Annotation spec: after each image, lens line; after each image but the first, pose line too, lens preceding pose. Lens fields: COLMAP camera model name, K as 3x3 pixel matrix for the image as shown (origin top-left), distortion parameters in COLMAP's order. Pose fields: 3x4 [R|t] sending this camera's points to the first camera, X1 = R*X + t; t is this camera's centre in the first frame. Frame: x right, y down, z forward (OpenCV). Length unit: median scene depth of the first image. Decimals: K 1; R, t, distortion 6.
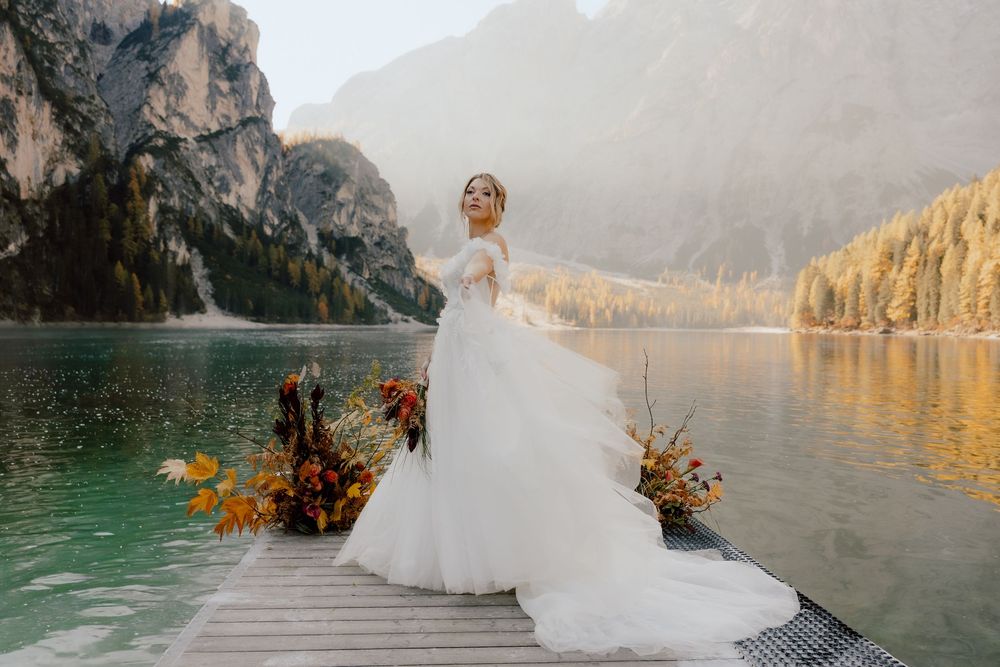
lens RADIAL K [[862.6, 0, 526.6], [0, 862.6, 325.2], [0, 0, 1]] dist [-0.008395, 0.009102]
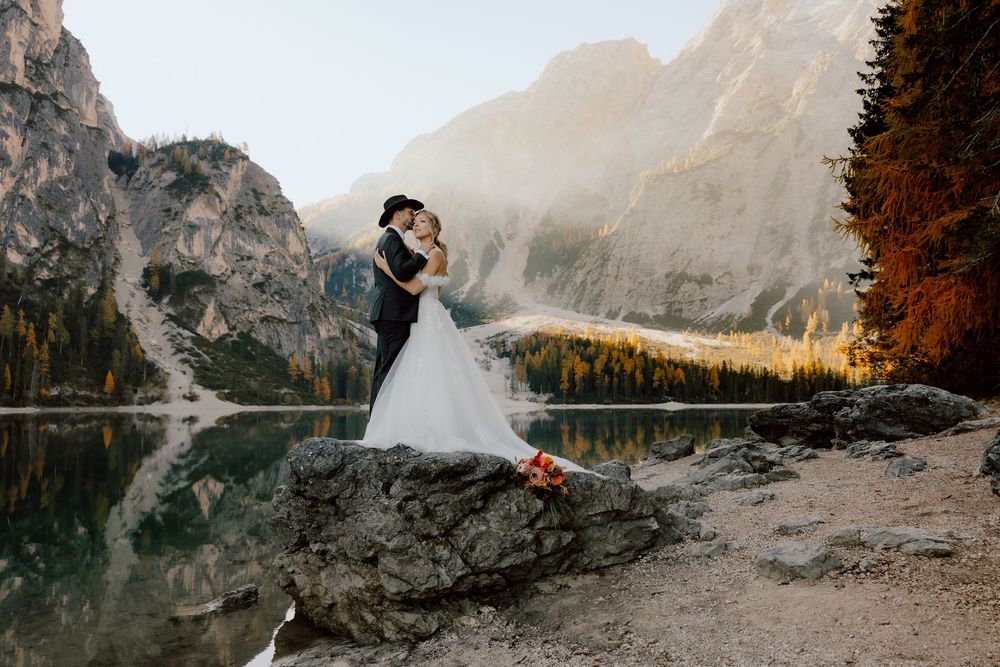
lens RADIAL K [[825.6, 0, 508.8], [0, 825.6, 332.4], [0, 0, 1]] dist [-0.006386, 0.010463]
pose [[0.986745, -0.028679, -0.159723, 0.141443], [0.014926, 0.996127, -0.086650, 0.001710], [0.161590, 0.083117, 0.983352, 0.460289]]
